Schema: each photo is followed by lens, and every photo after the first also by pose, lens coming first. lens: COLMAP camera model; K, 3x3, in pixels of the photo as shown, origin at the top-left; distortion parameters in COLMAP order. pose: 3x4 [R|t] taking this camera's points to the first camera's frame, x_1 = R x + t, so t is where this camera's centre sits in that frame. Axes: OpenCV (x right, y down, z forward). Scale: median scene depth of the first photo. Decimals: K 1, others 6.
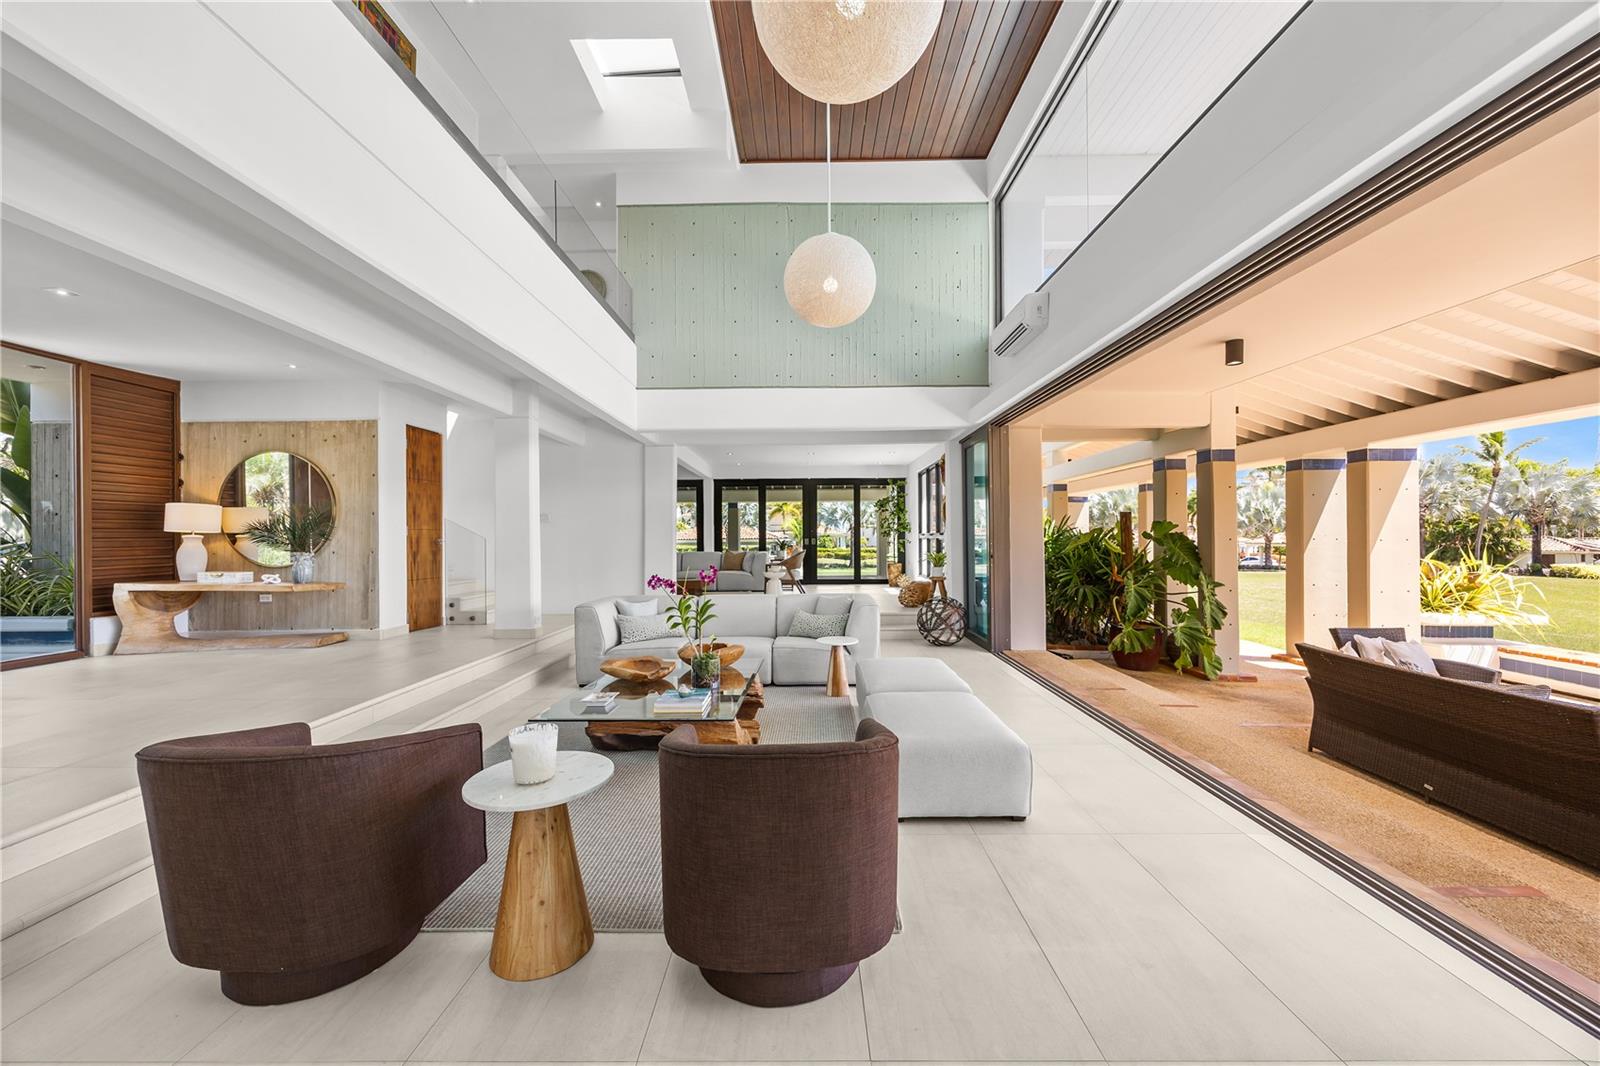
lens RADIAL K [[616.8, 0, 806.4], [0, 616.8, 535.1], [0, 0, 1]] dist [0.001437, 0.000186]
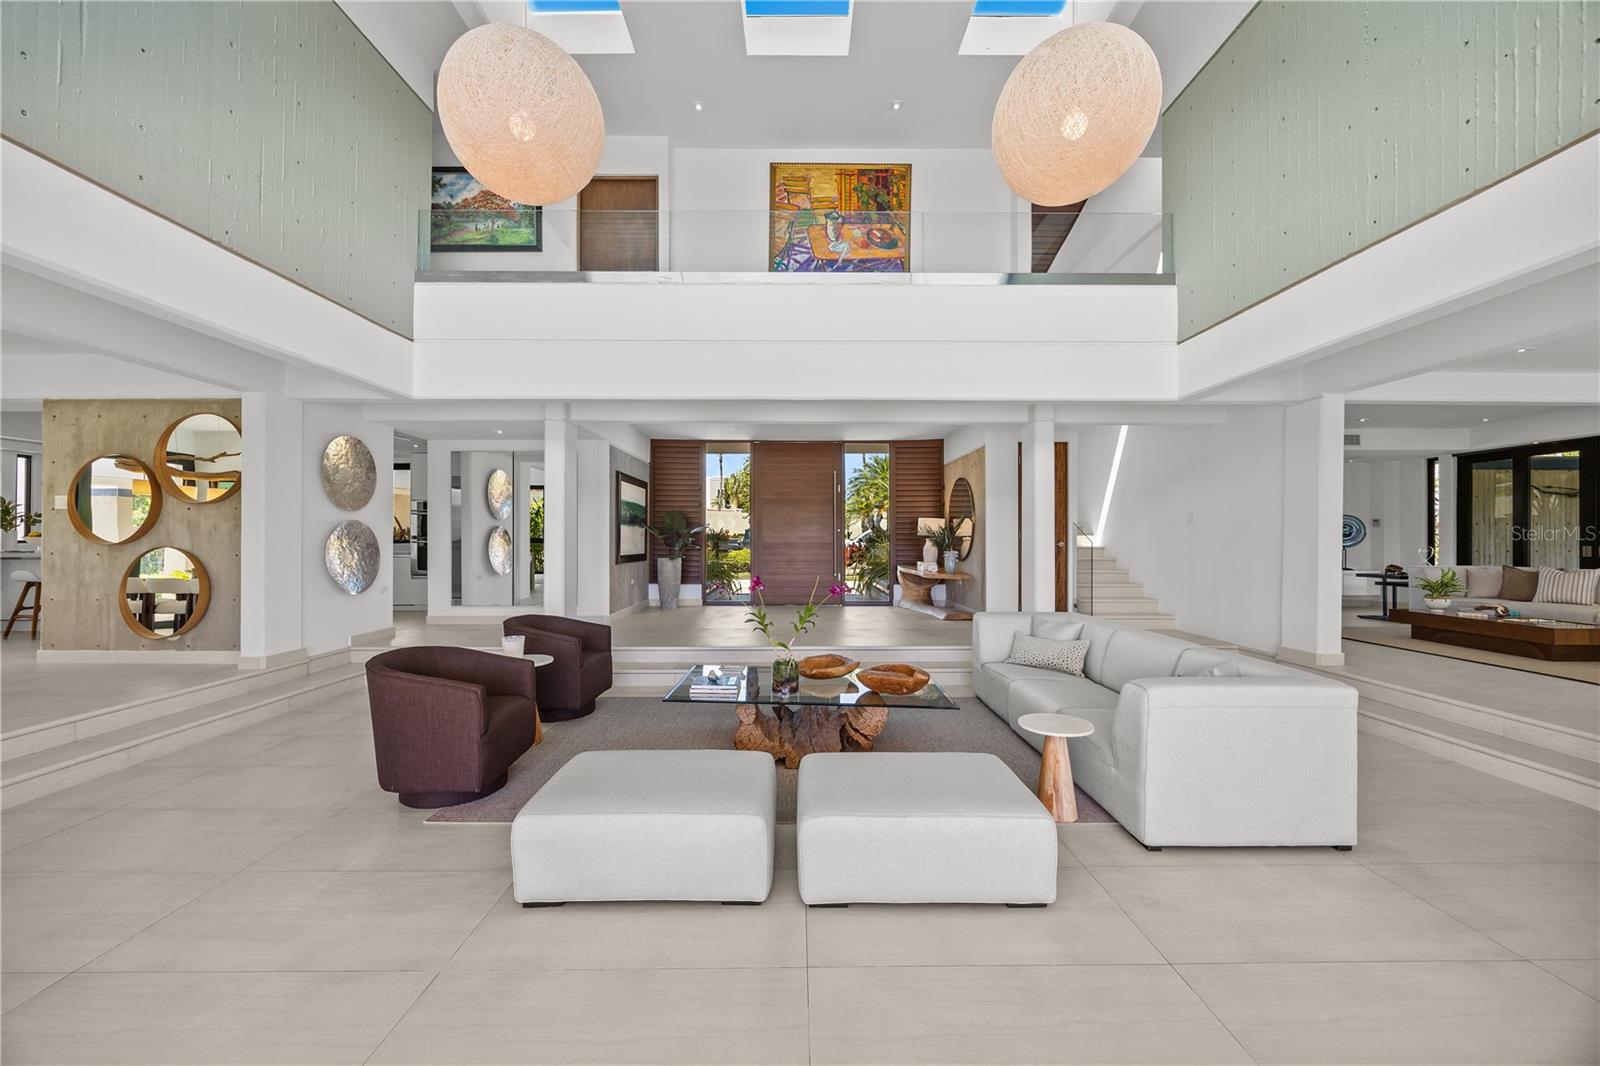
lens RADIAL K [[616.8, 0, 806.4], [0, 616.8, 535.1], [0, 0, 1]] dist [0.001437, 0.000186]
pose [[0.025884, 0.003057, -0.999660, 0.446875], [0.004739, 0.999984, 0.003180, -0.010852], [0.999654, -0.004820, 0.025870, 0.515064]]
